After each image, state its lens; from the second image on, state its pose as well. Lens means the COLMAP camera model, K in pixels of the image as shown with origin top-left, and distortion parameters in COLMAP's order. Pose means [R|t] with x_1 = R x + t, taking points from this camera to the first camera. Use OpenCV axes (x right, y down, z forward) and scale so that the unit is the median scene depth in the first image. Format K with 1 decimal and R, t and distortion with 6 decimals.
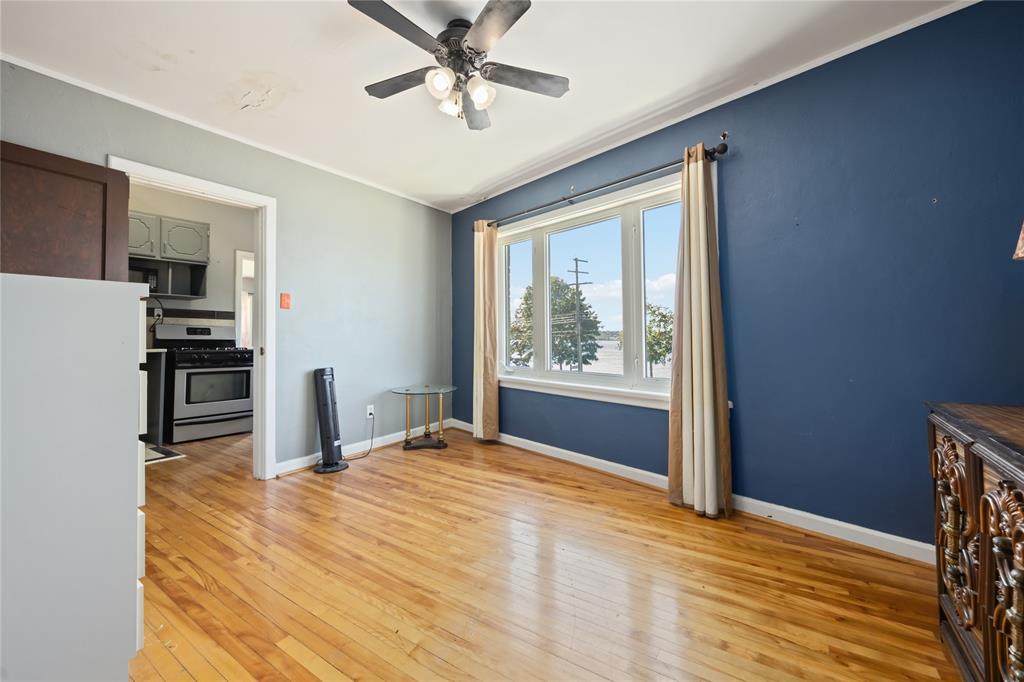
lens RADIAL K [[412.6, 0, 516.1], [0, 412.6, 334.5], [0, 0, 1]] dist [0.001898, 0.000051]
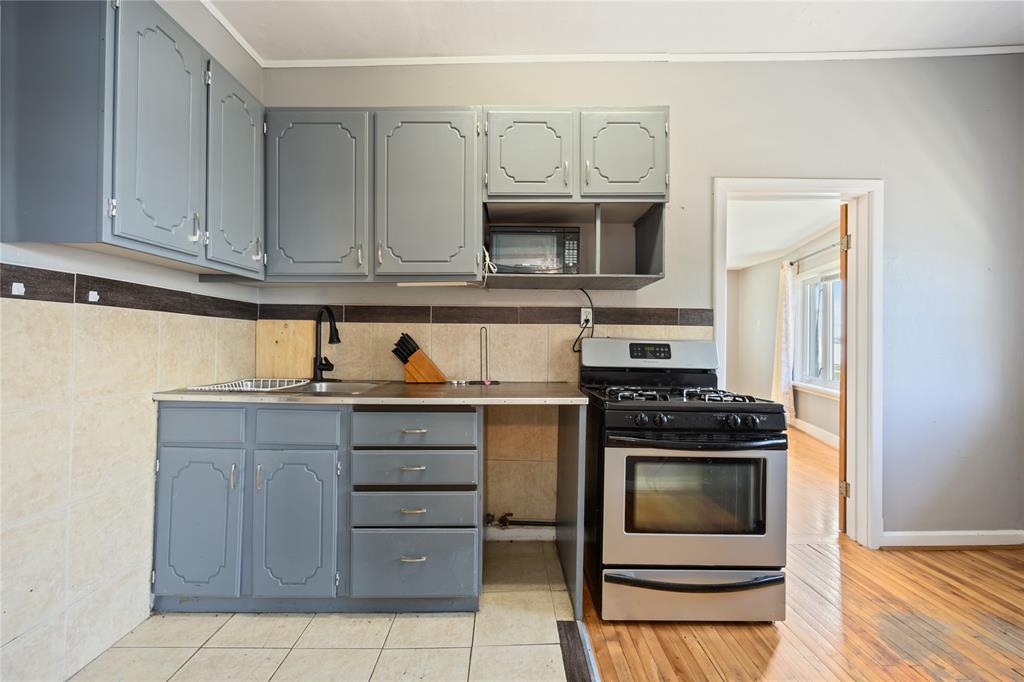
lens RADIAL K [[412.6, 0, 516.1], [0, 412.6, 334.5], [0, 0, 1]] dist [0.001898, 0.000051]
pose [[0.568358, -0.013644, -0.822668, -0.481001], [0.002642, 0.999888, -0.014757, -0.021643], [0.822777, 0.006214, 0.568330, 0.624149]]
